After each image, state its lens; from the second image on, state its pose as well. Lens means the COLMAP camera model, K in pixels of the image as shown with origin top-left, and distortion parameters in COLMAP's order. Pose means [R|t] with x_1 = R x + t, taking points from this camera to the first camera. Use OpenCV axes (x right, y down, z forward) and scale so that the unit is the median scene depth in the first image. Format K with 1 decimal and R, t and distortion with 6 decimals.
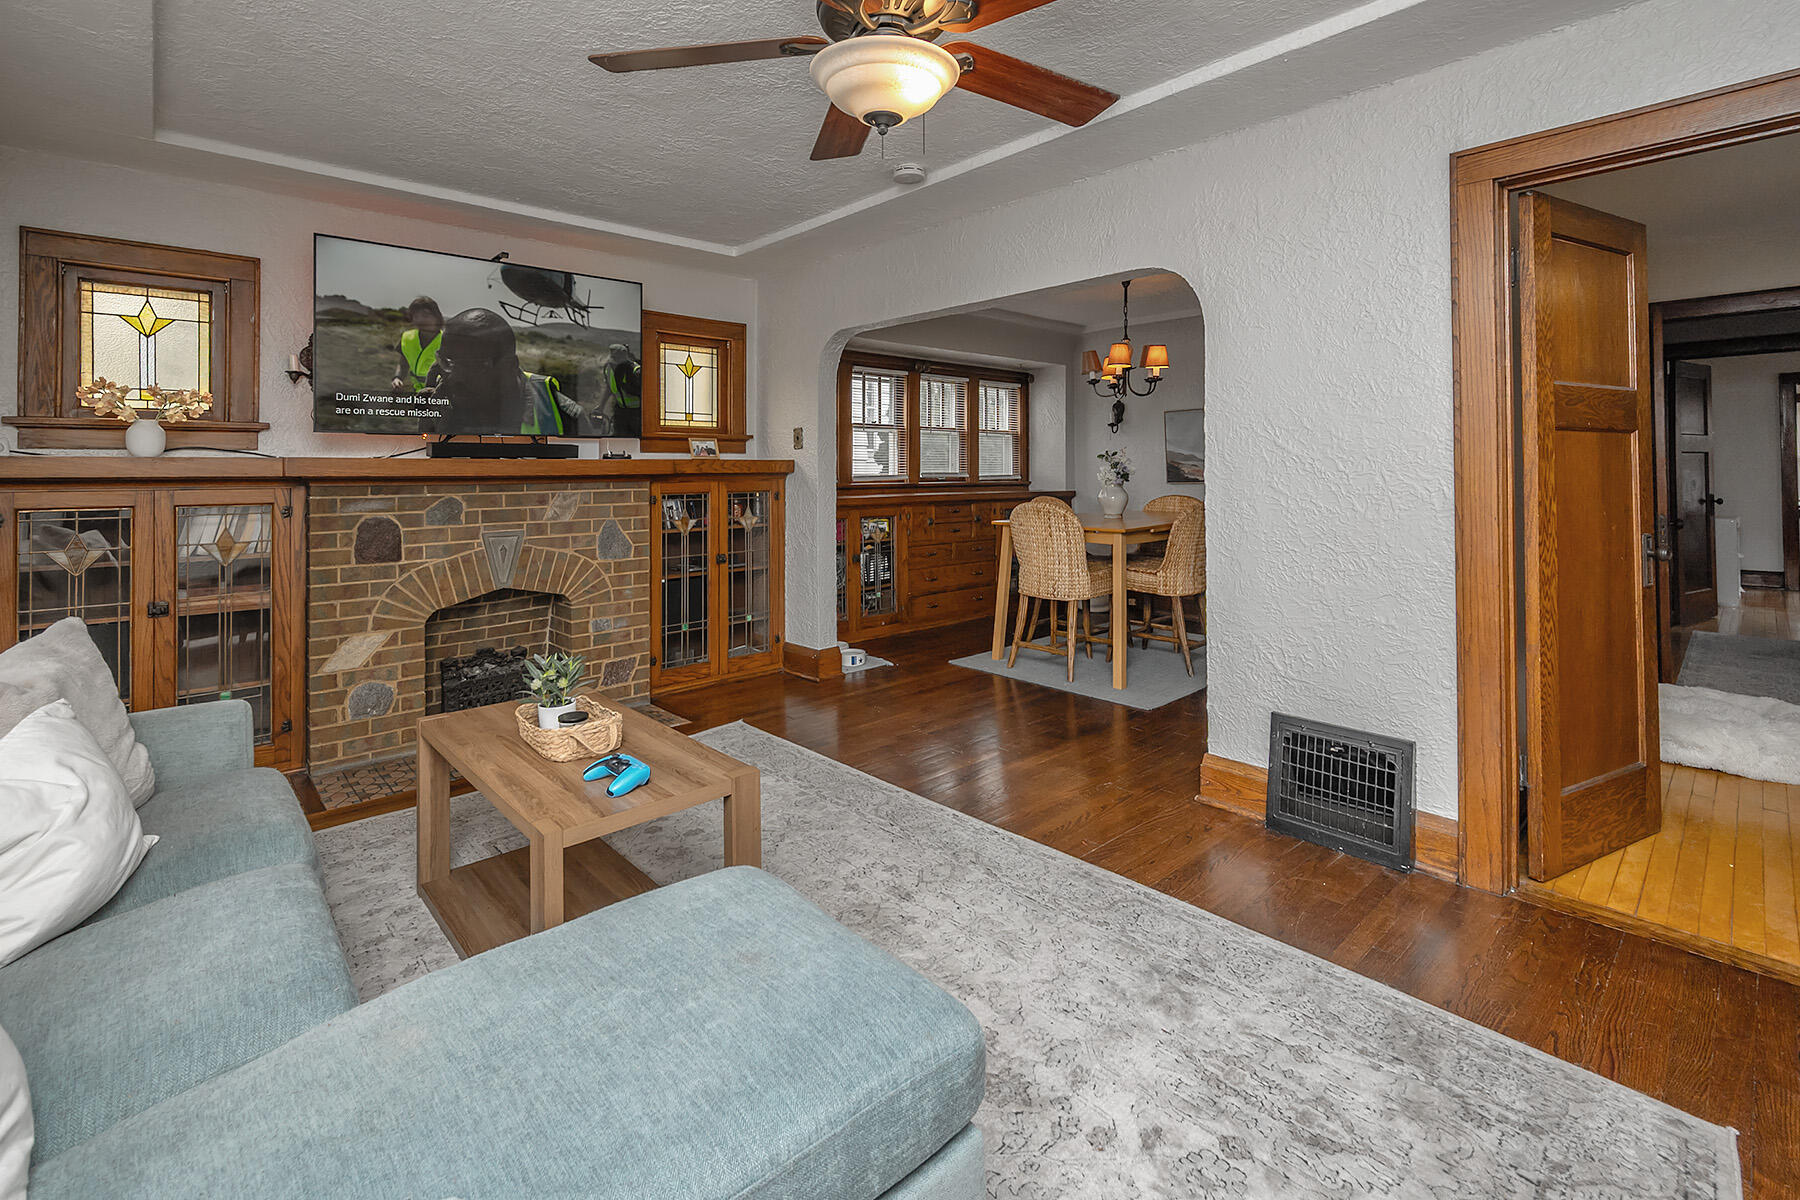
lens RADIAL K [[791.6, 0, 920.3], [0, 791.6, 468.4], [0, 0, 1]] dist [-0.001993, -0.000012]
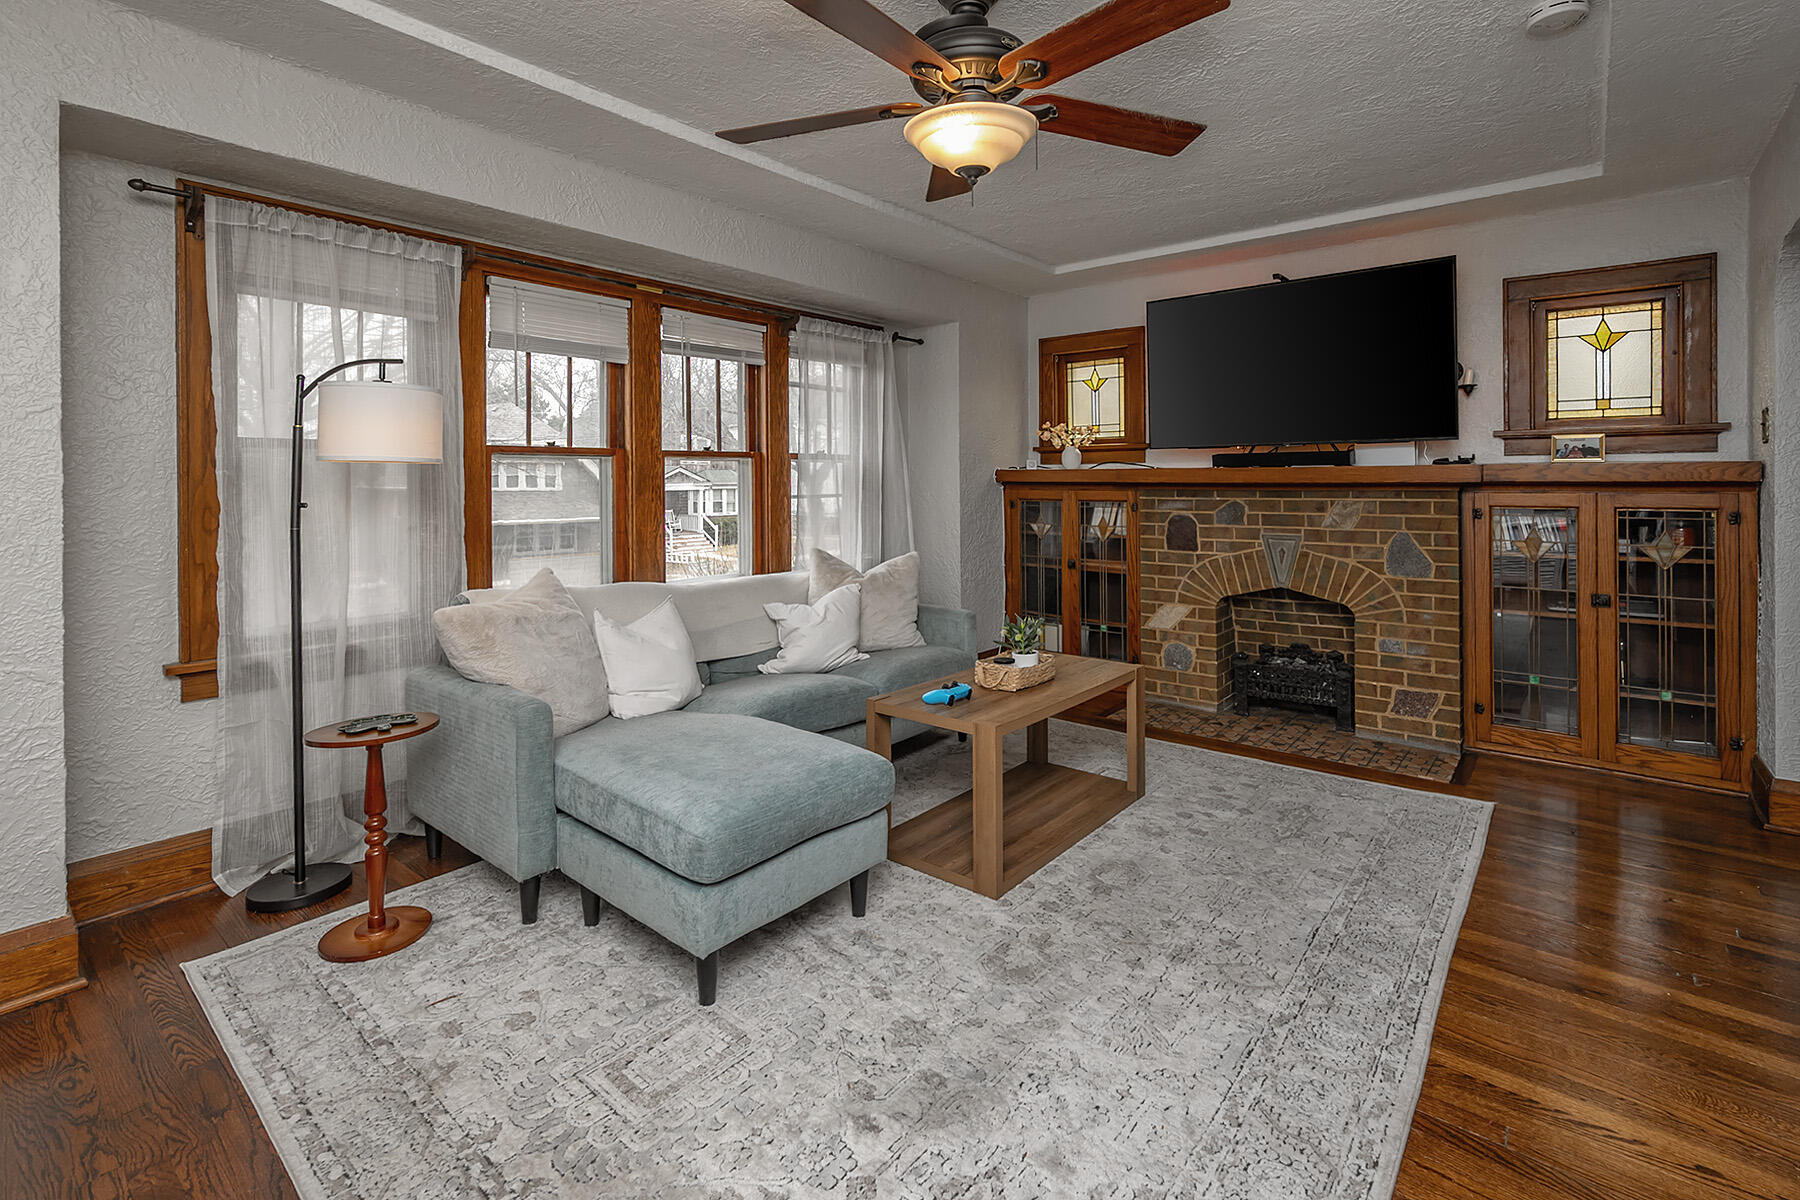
lens RADIAL K [[851.1, 0, 926.7], [0, 851.1, 481.2], [0, 0, 1]] dist [0.002616, -0.000876]
pose [[0.139706, 0.009136, -0.990151, 0.413875], [0.005649, 0.999934, 0.010024, -0.005252], [0.990177, -0.006994, 0.139645, 0.275171]]
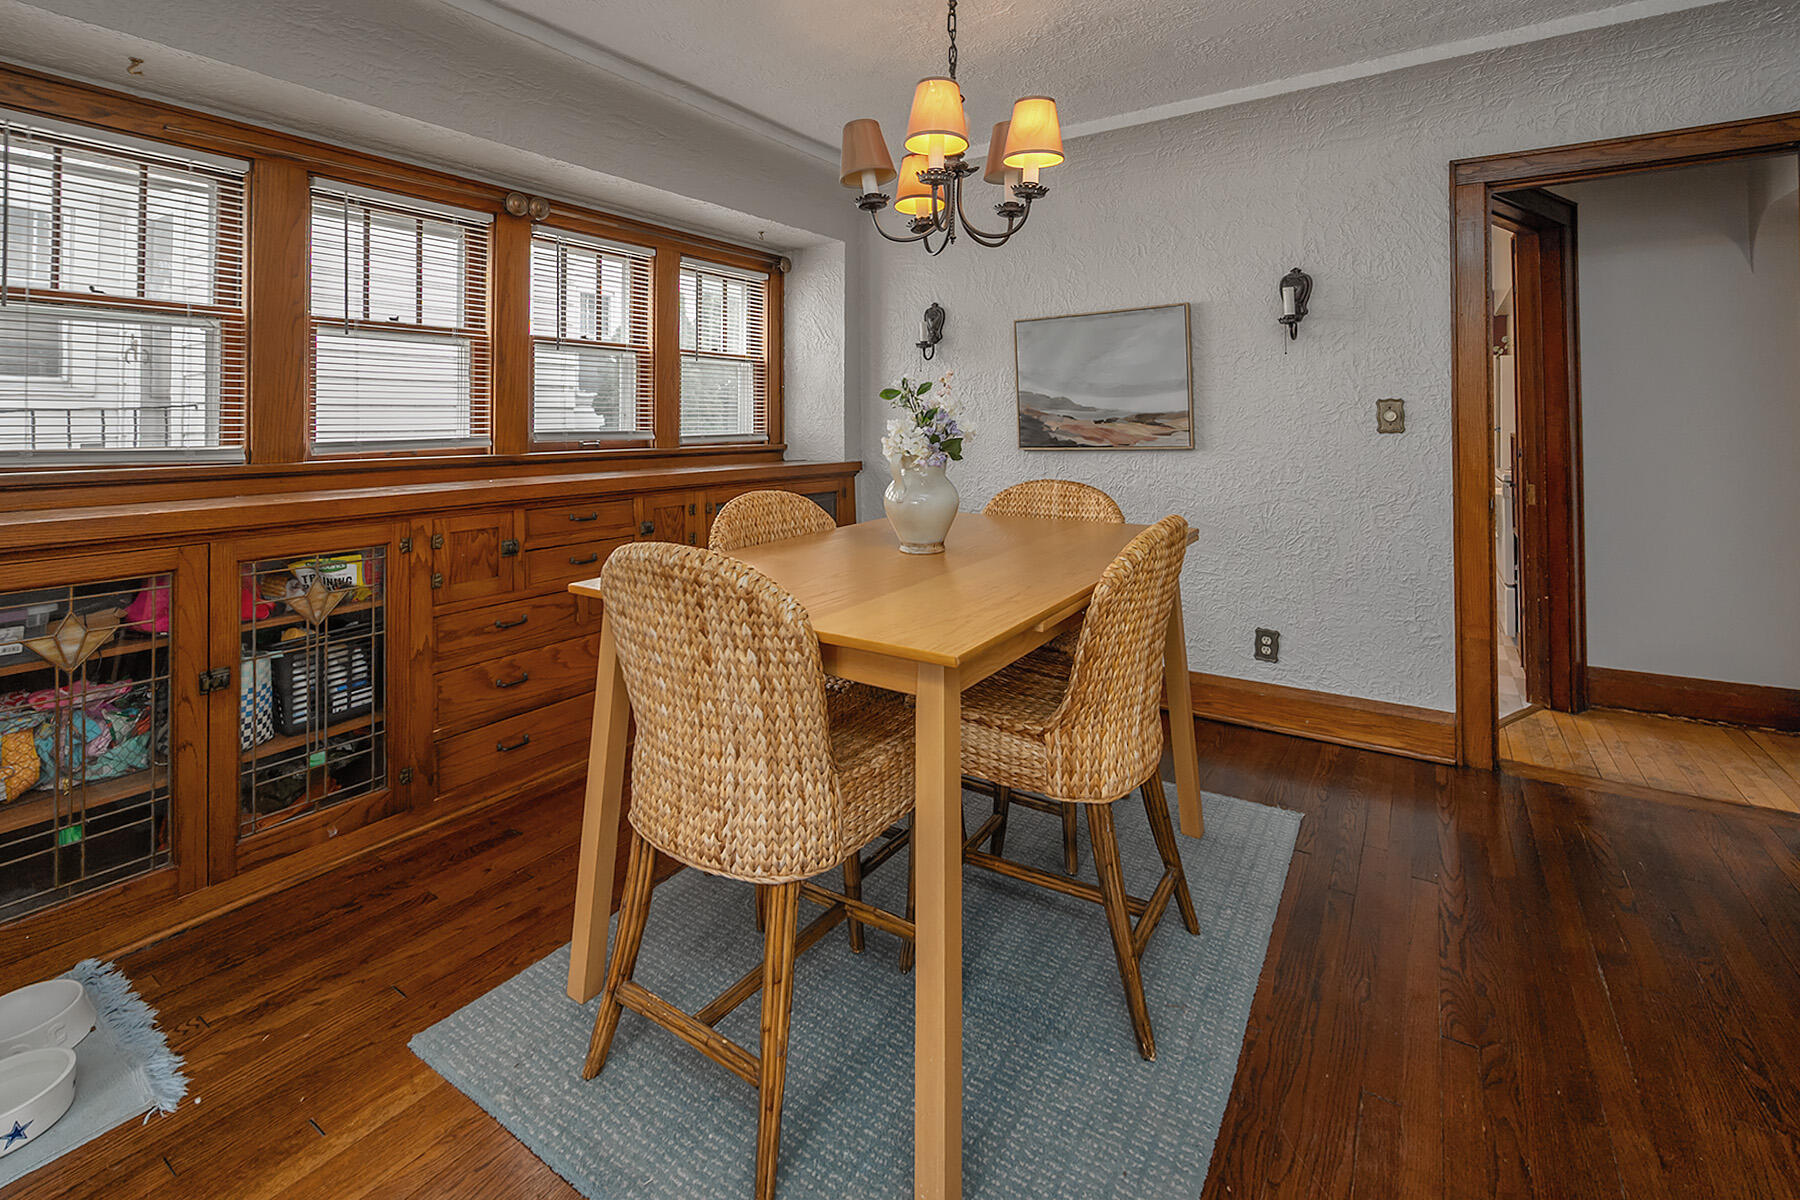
lens RADIAL K [[840.0, 0, 867.5], [0, 840.0, 410.7], [0, 0, 1]] dist [0.018582, -0.000529]
pose [[0.986348, 0.001386, 0.164669, 0.176641], [0.000199, 0.999954, -0.009613, -0.003864], [-0.164675, 0.009514, 0.986302, 0.705181]]
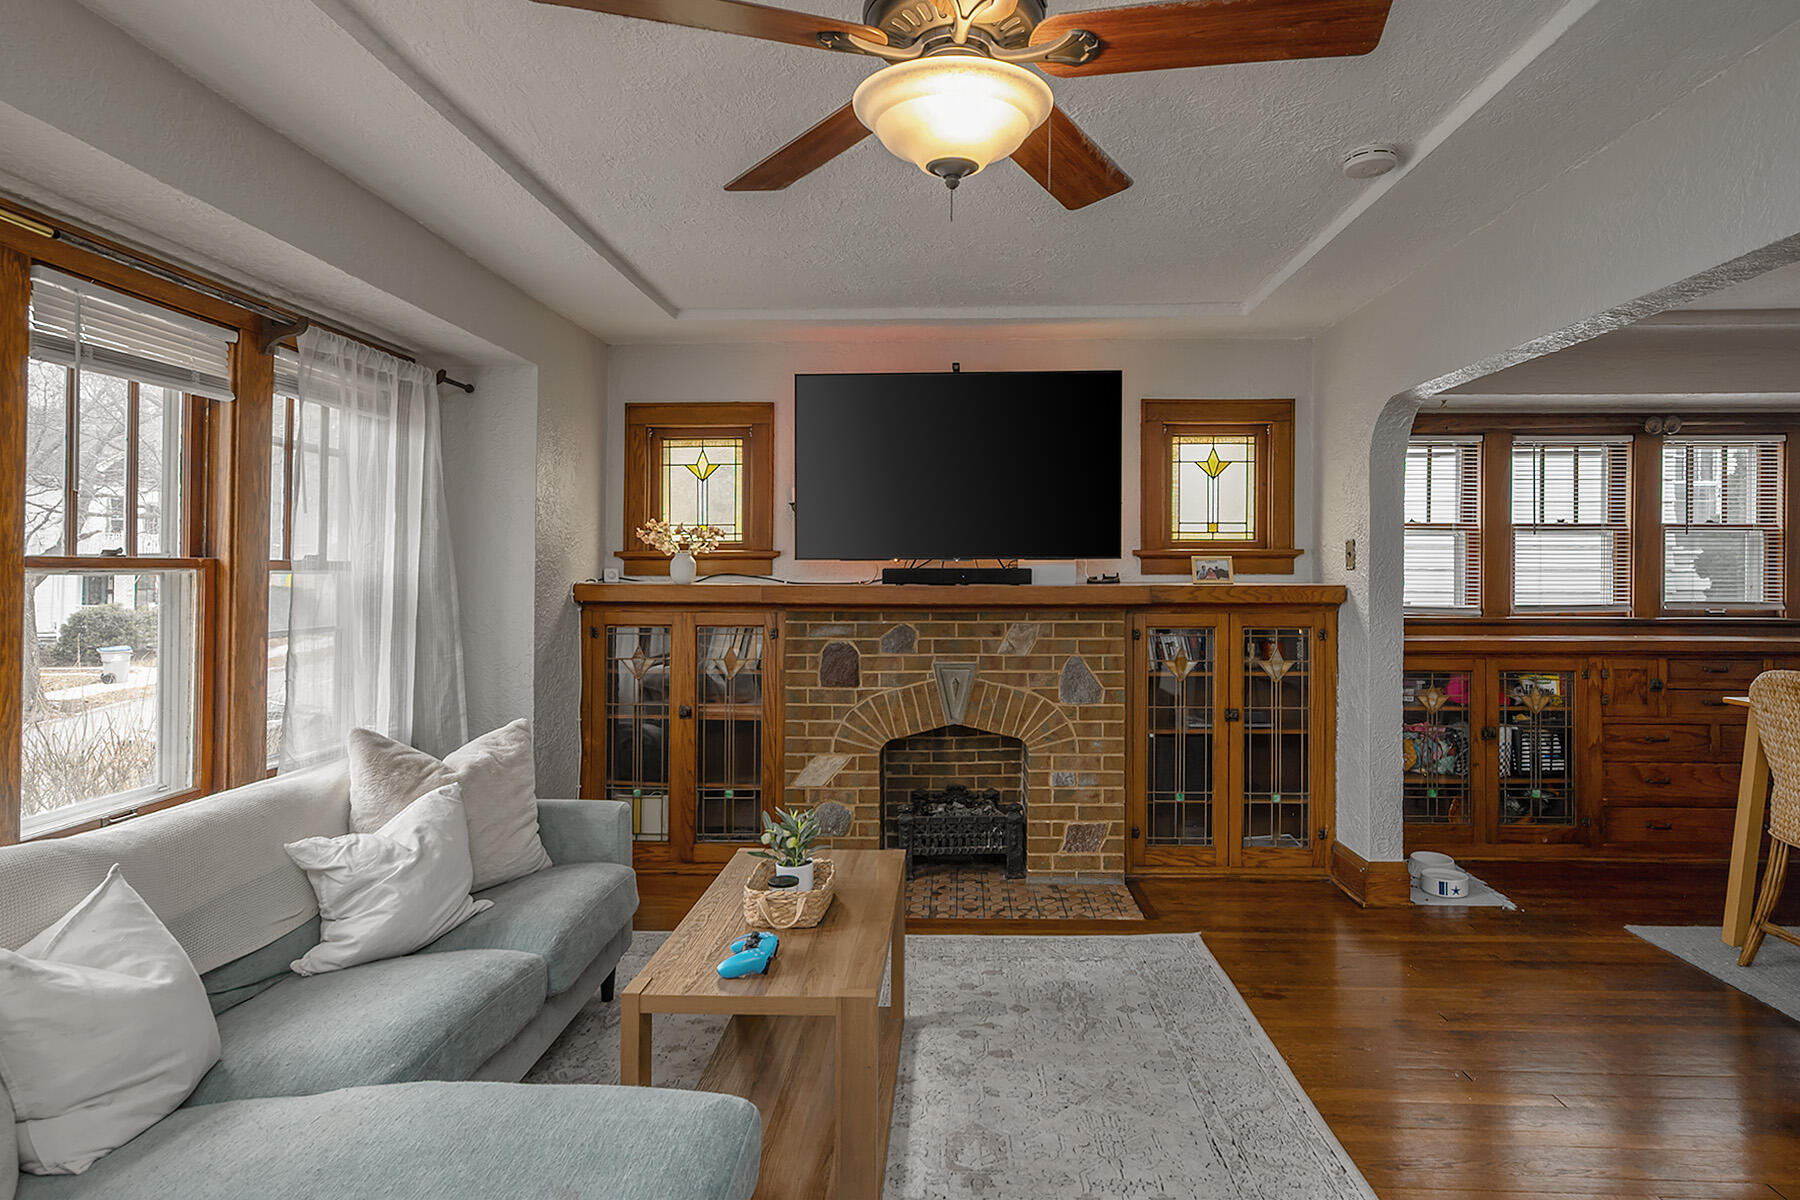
lens RADIAL K [[995.8, 0, 955.8], [0, 995.8, 564.6], [0, 0, 1]] dist [-0.004533, -0.001824]
pose [[0.714000, 0.002645, -0.700141, 0.219819], [-0.007020, 0.999970, -0.003381, -0.024263], [0.700110, 0.007329, 0.713997, 0.125505]]
